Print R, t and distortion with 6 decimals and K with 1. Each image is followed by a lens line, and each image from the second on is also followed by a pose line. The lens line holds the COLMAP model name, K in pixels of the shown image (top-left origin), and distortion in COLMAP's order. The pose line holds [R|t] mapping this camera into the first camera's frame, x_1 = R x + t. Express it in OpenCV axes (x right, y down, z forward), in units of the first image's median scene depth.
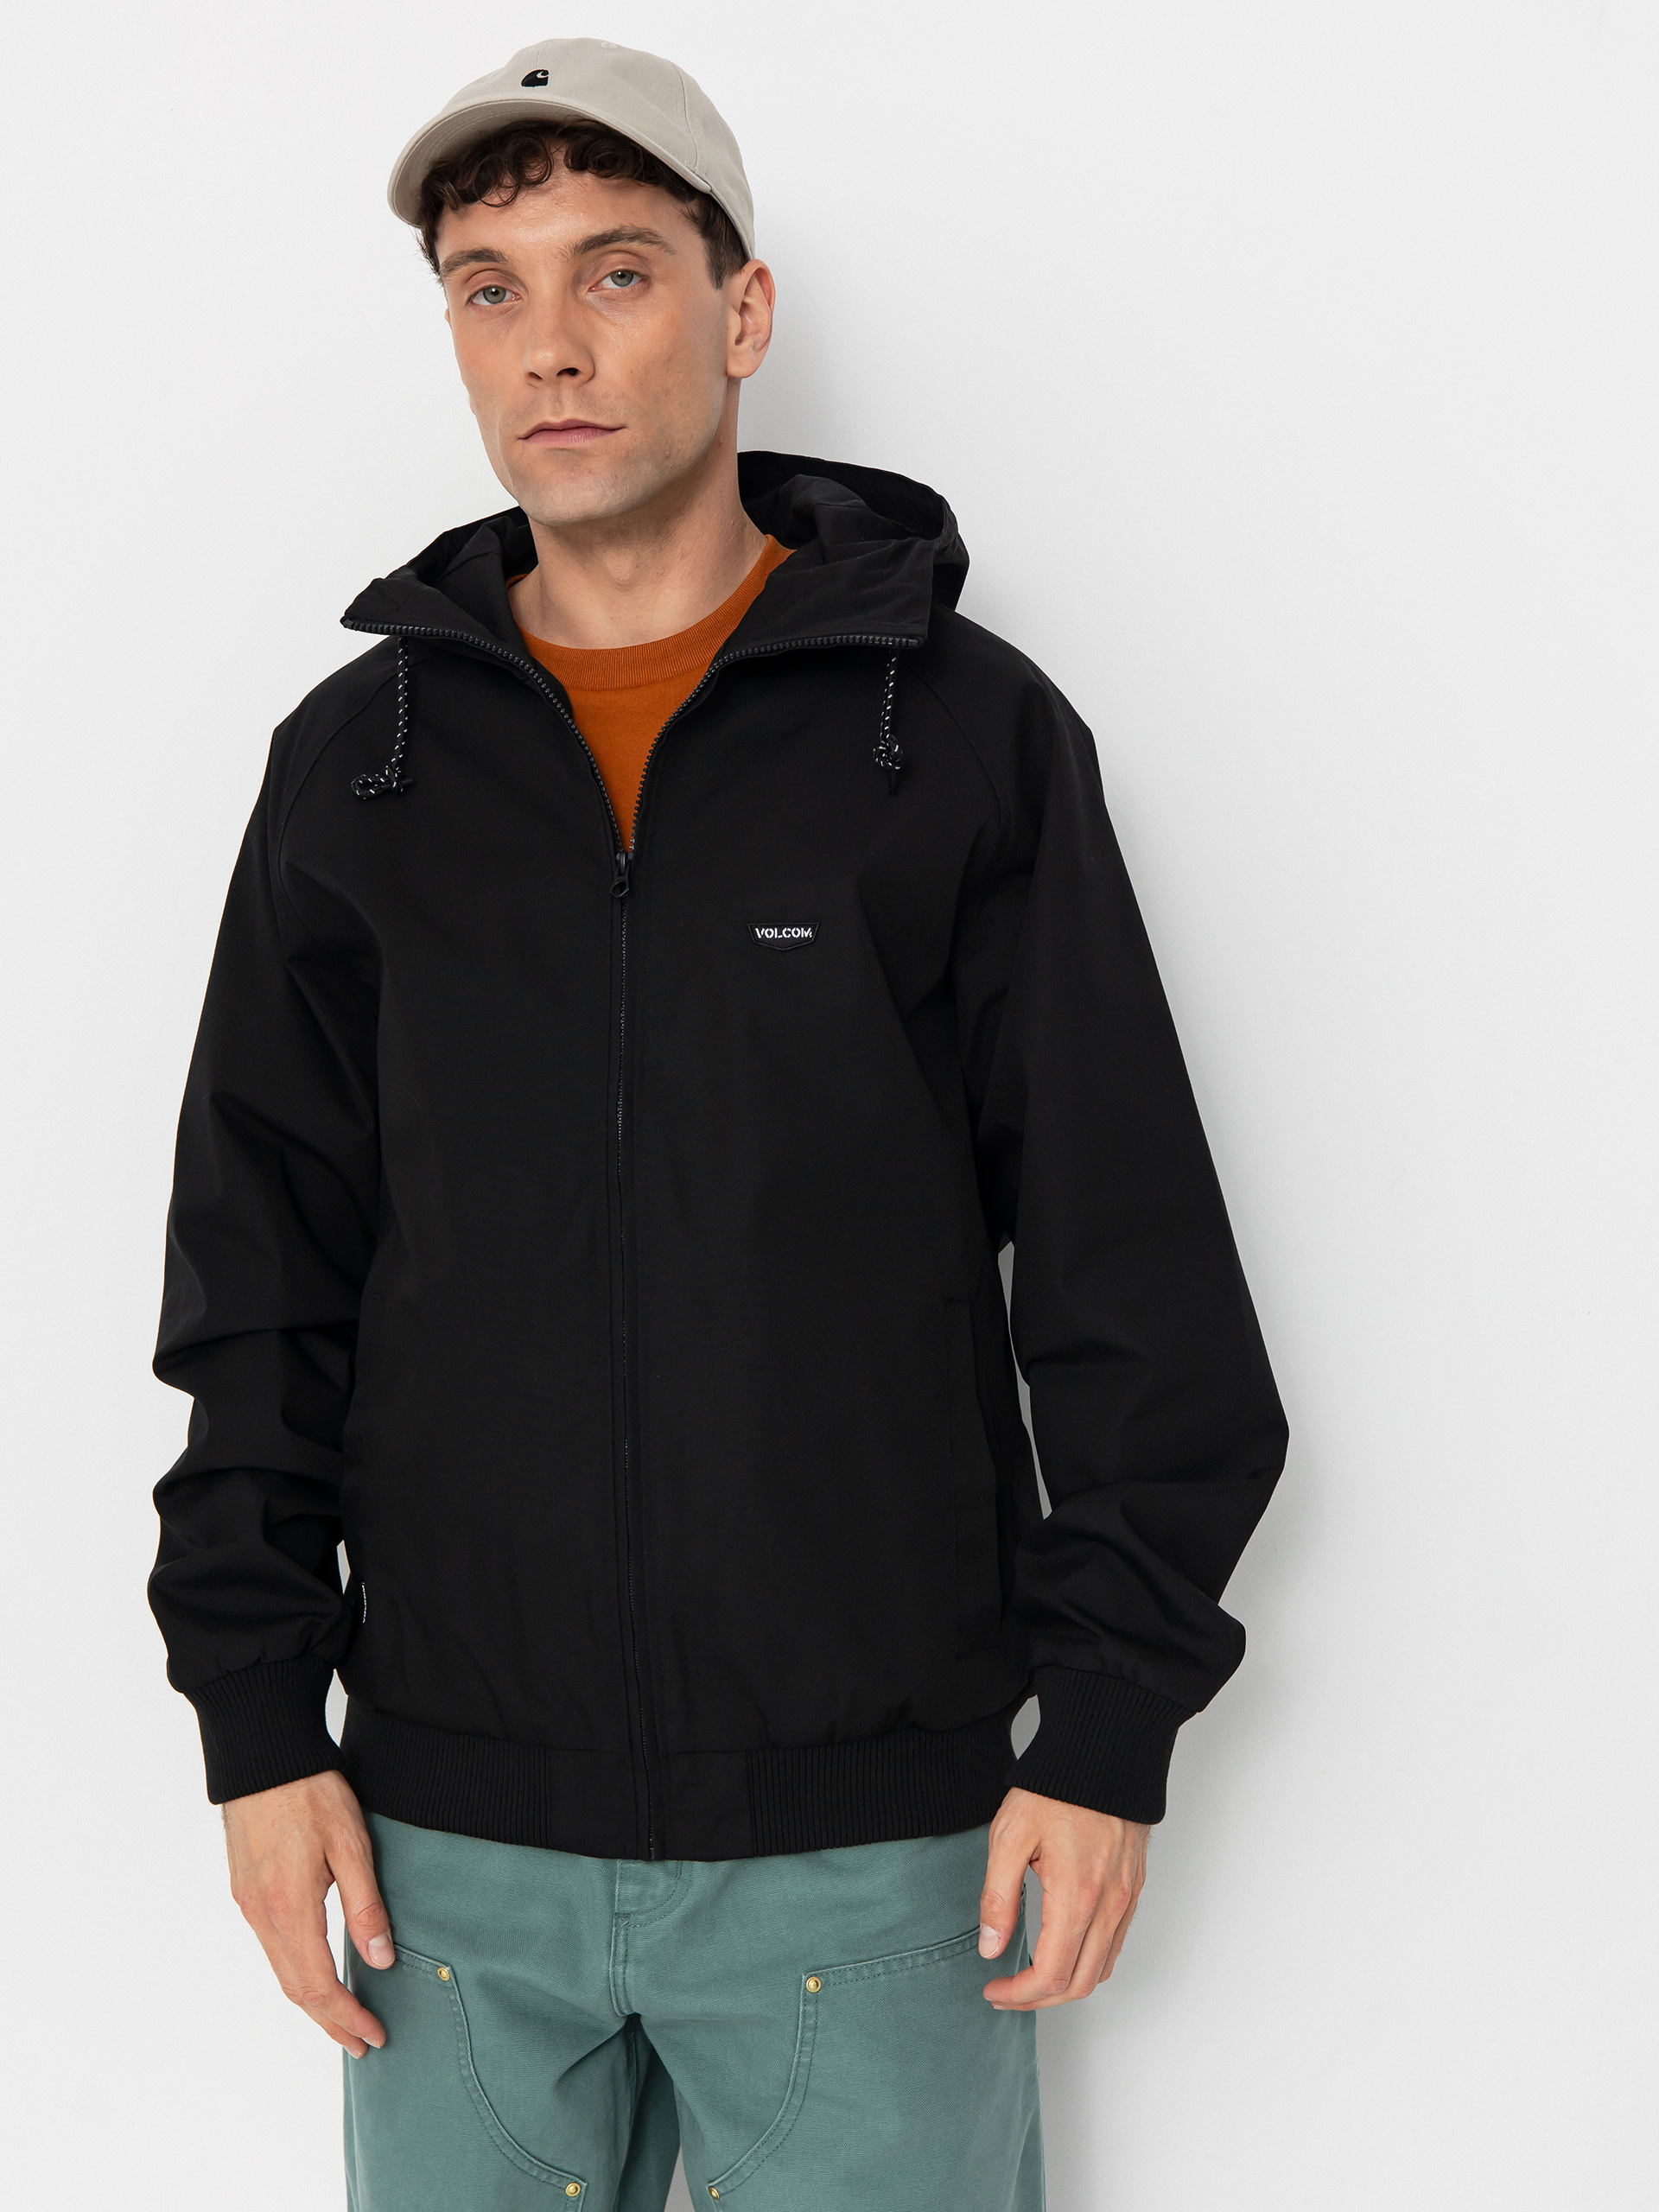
lens RADIAL K [[3494.9, 0, 829.5], [0, 3494.9, 1106.0], [0, 0, 1]] dist [0.010103, 0.004664]
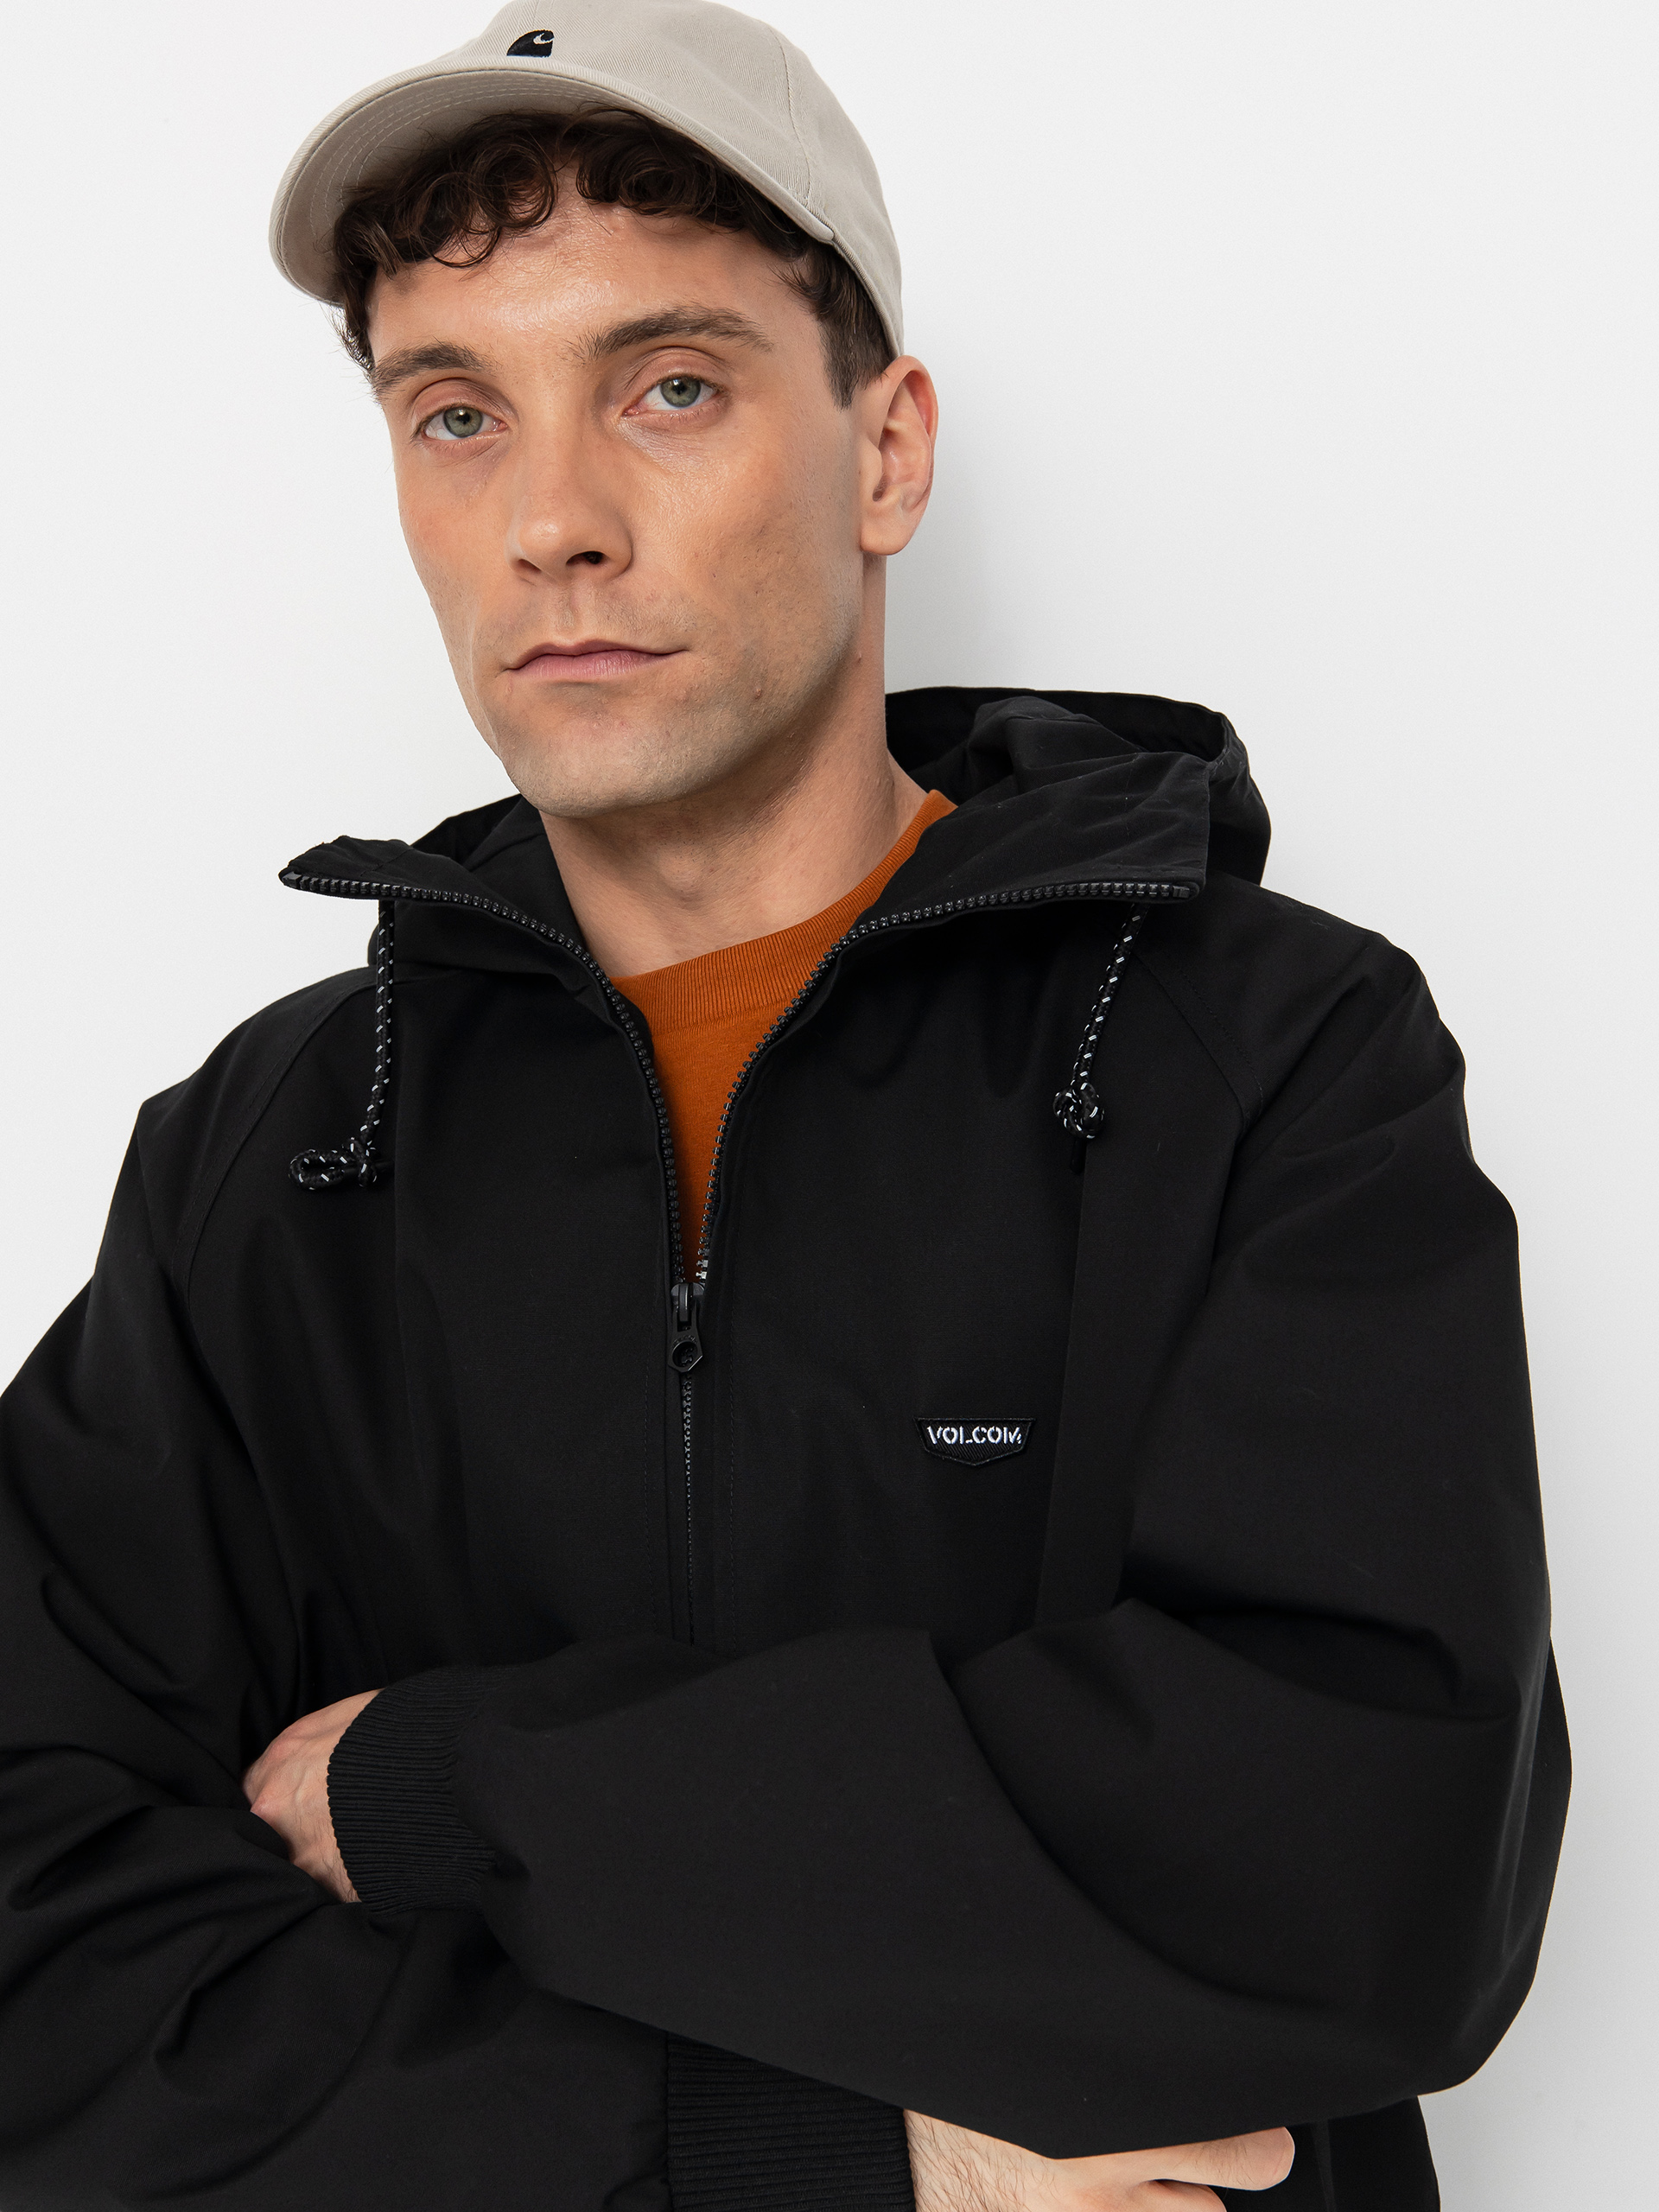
lens RADIAL K [[3128.6, 0, 829.5], [0, 3128.6, 1106.0], [0, 0, 1]] dist [0.008732, 0.645154]
pose [[0.999700, 0.000463, -0.024501, -0.021726], [-0.000242, 0.999959, 0.009030, -0.122613], [0.024504, -0.009021, 0.999659, 0.477595]]
